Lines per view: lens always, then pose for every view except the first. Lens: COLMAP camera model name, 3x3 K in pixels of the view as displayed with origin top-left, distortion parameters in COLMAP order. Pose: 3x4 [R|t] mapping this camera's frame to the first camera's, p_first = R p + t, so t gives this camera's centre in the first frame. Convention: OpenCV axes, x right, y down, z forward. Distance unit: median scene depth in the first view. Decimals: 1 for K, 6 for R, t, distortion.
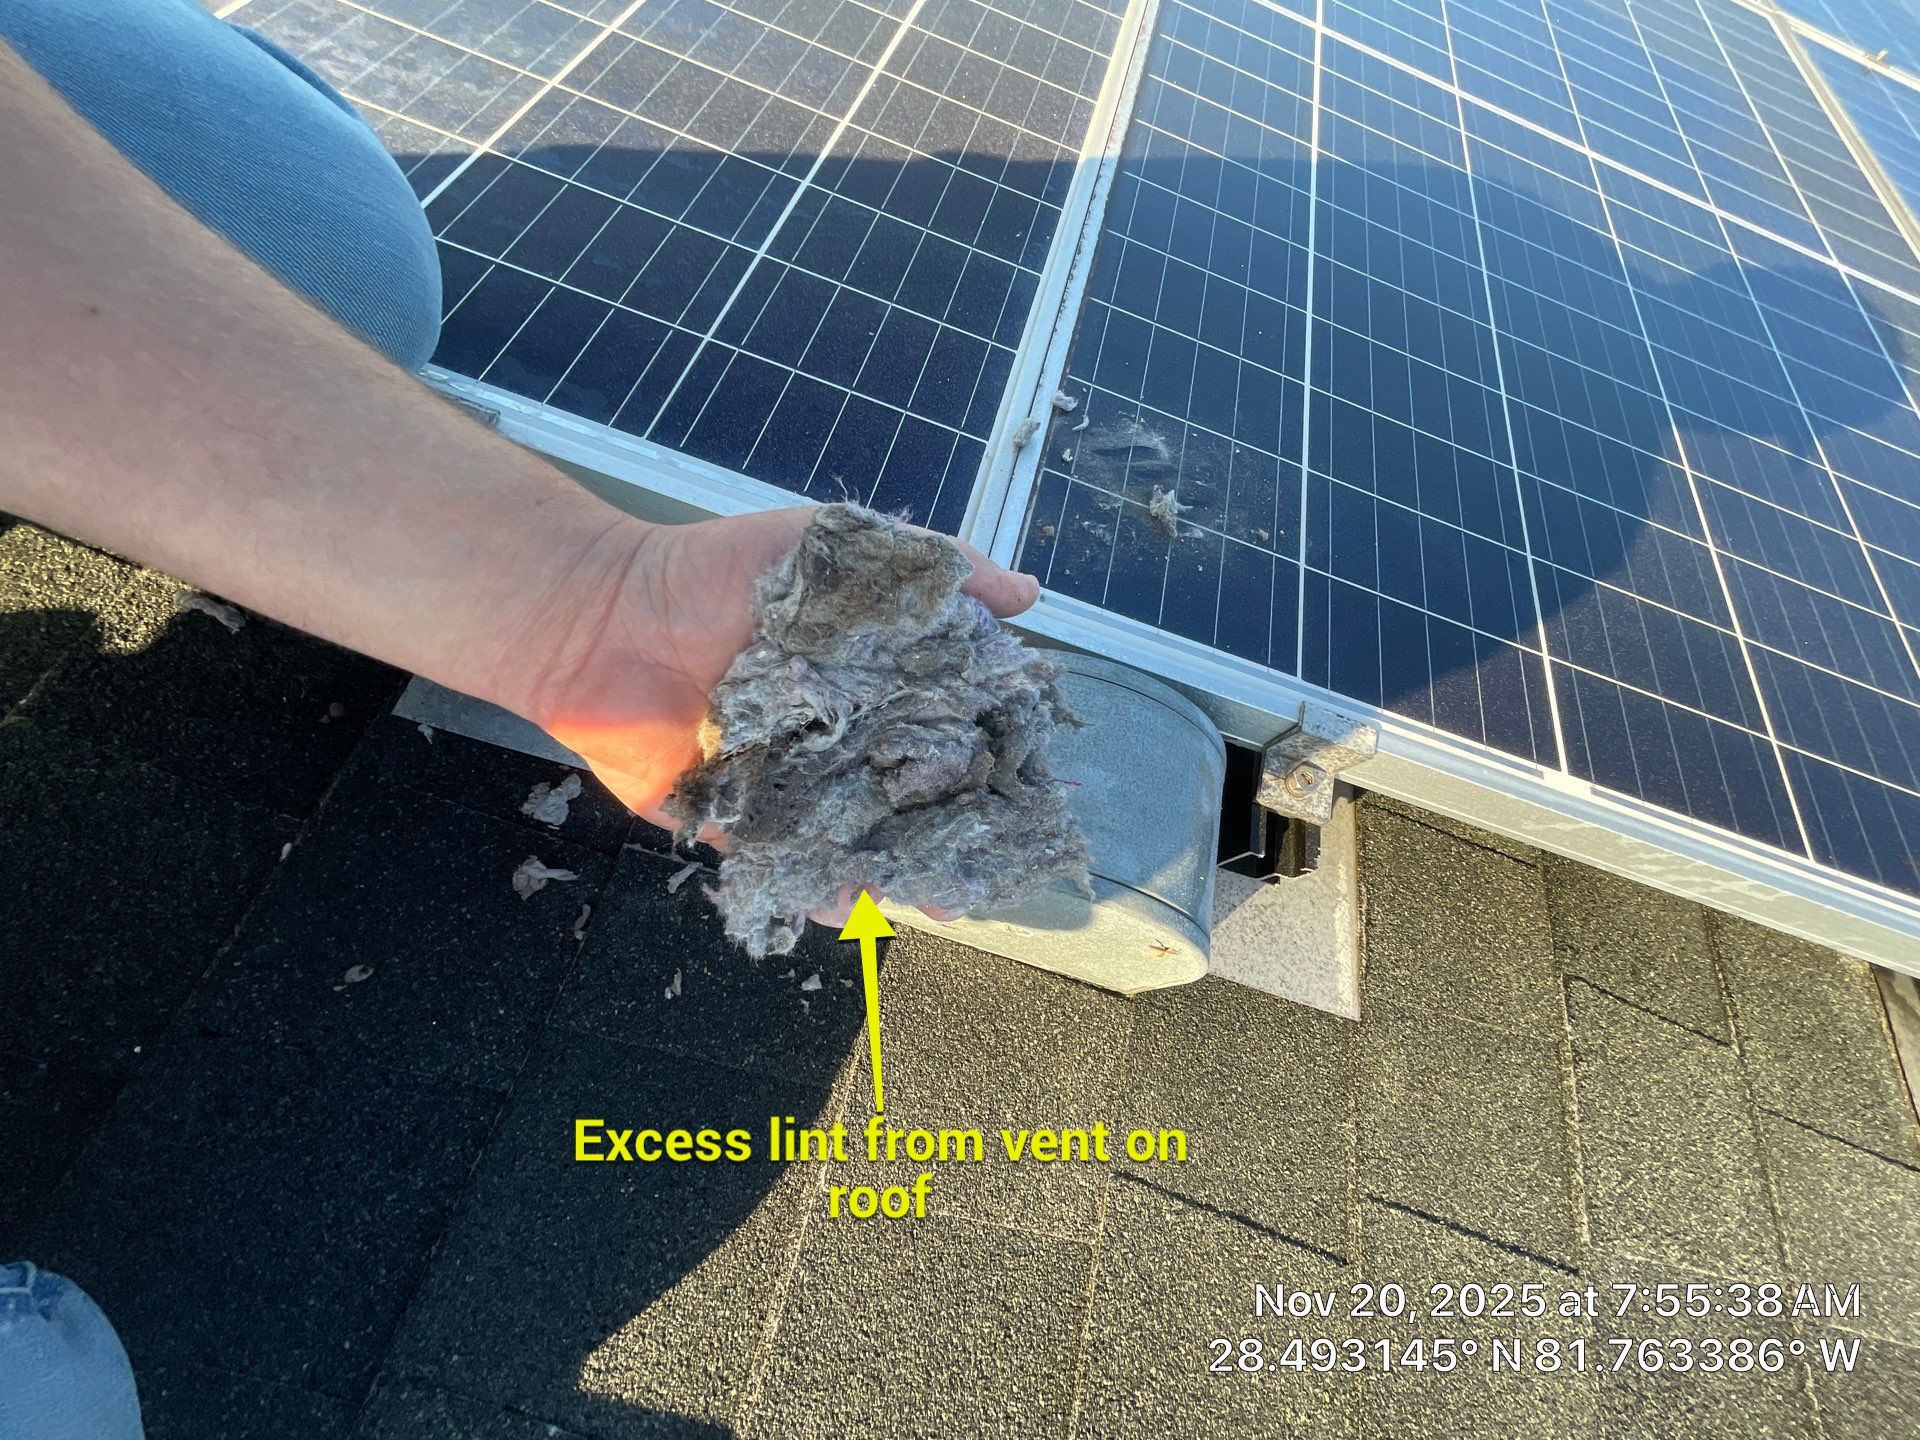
lens RADIAL K [[766.9, 0, 958.3], [0, 766.9, 720.8], [0, 0, 1]] dist [0.000322, -0.000081]
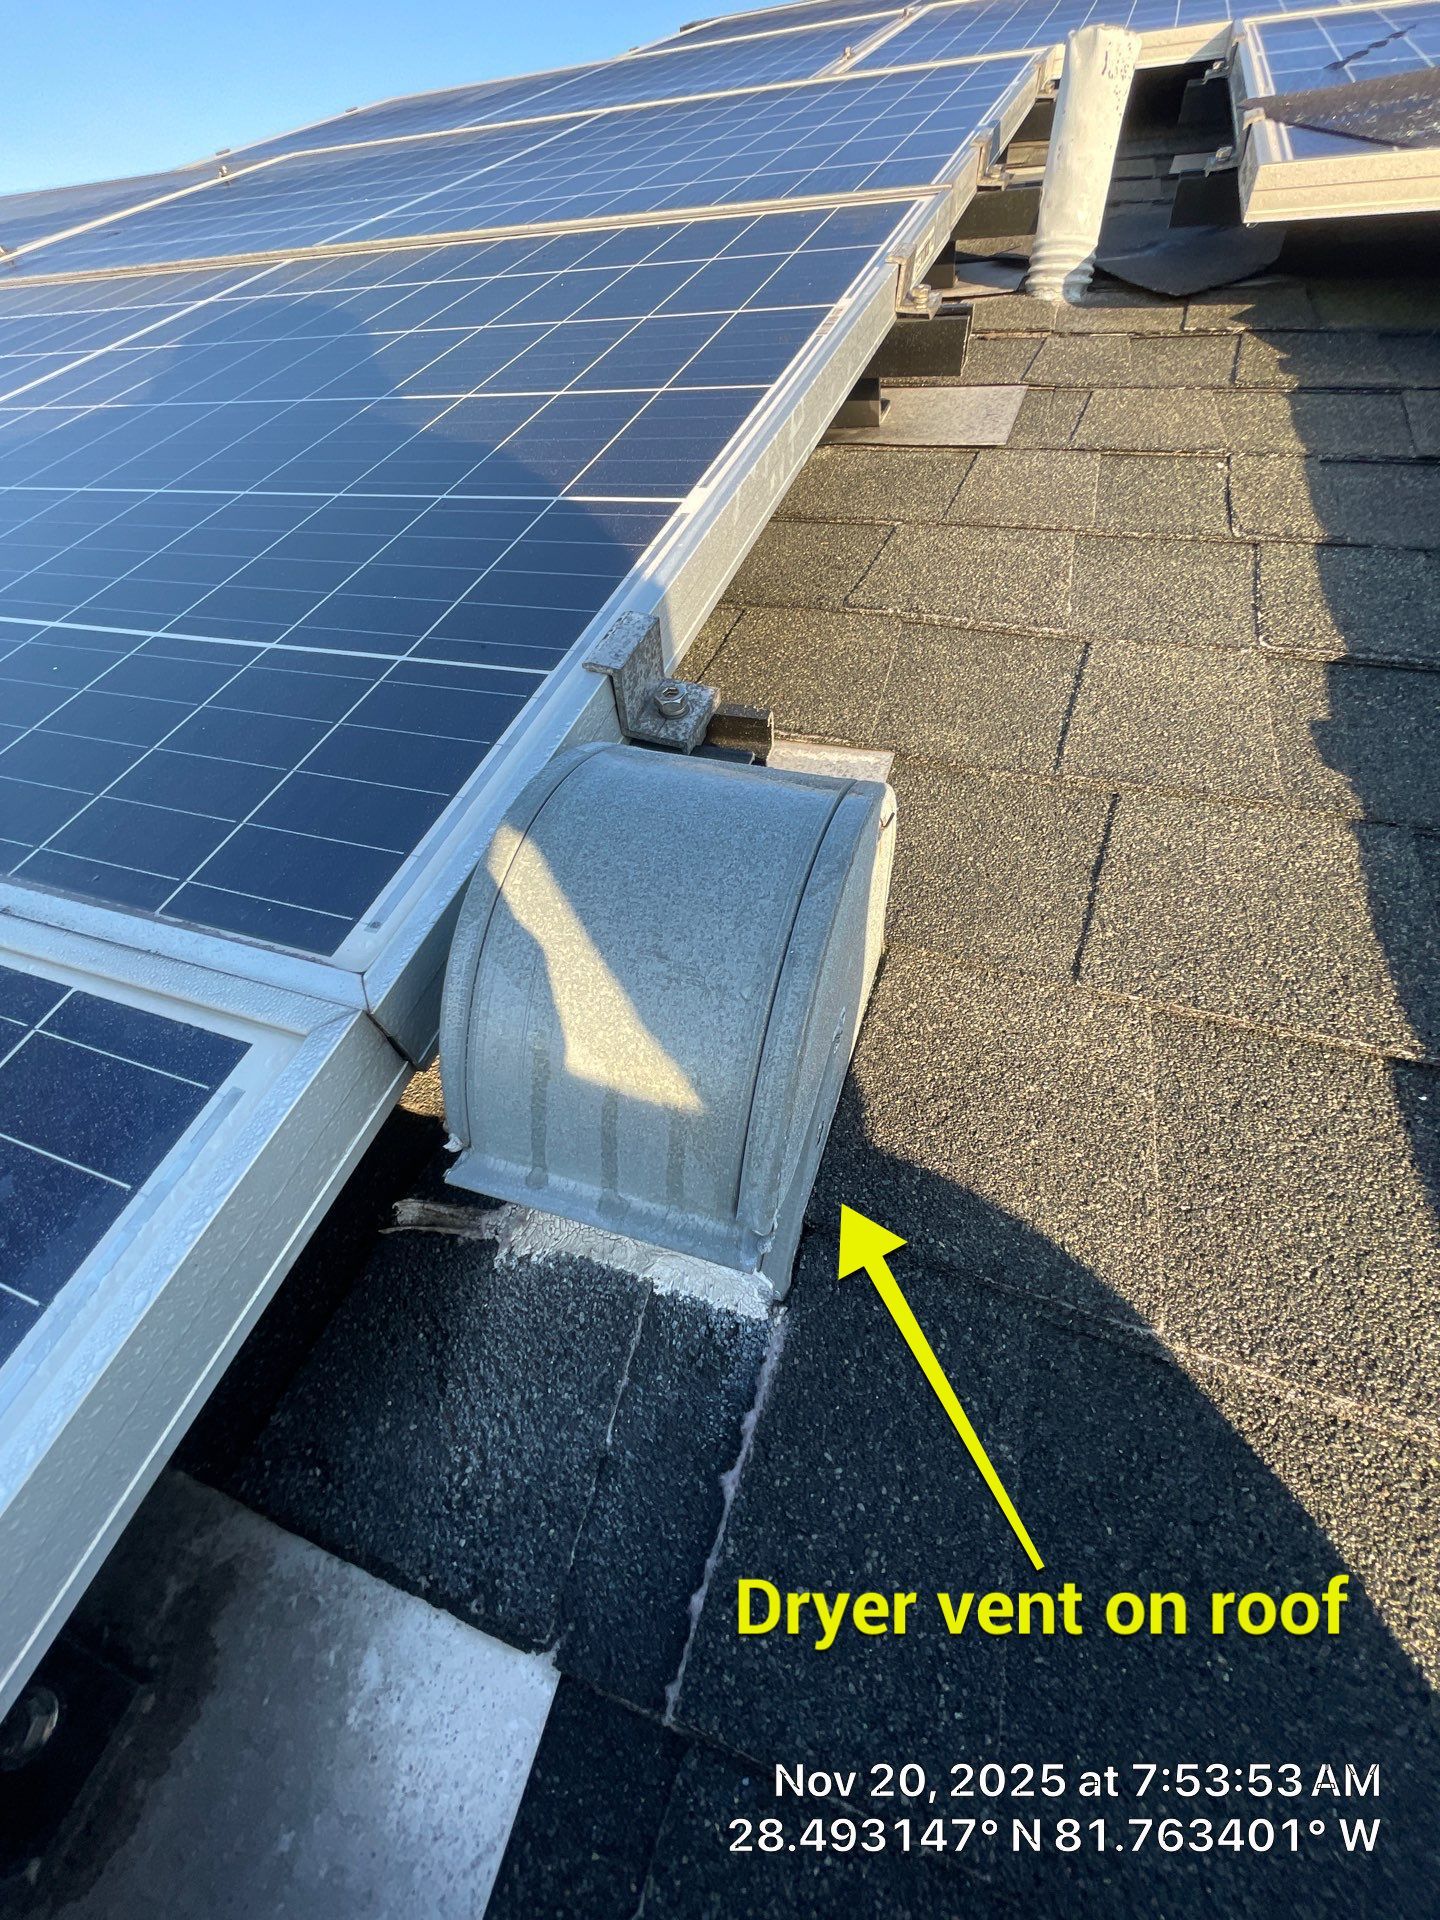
lens RADIAL K [[769.1, 0, 724.0], [0, 769.1, 957.7], [0, 0, 1]] dist [-0.000227, 0.000312]
pose [[0.066561, -0.921689, 0.382176, -0.125139], [0.948941, 0.176844, 0.261222, -0.035249], [-0.308351, 0.345276, 0.886400, 0.280587]]
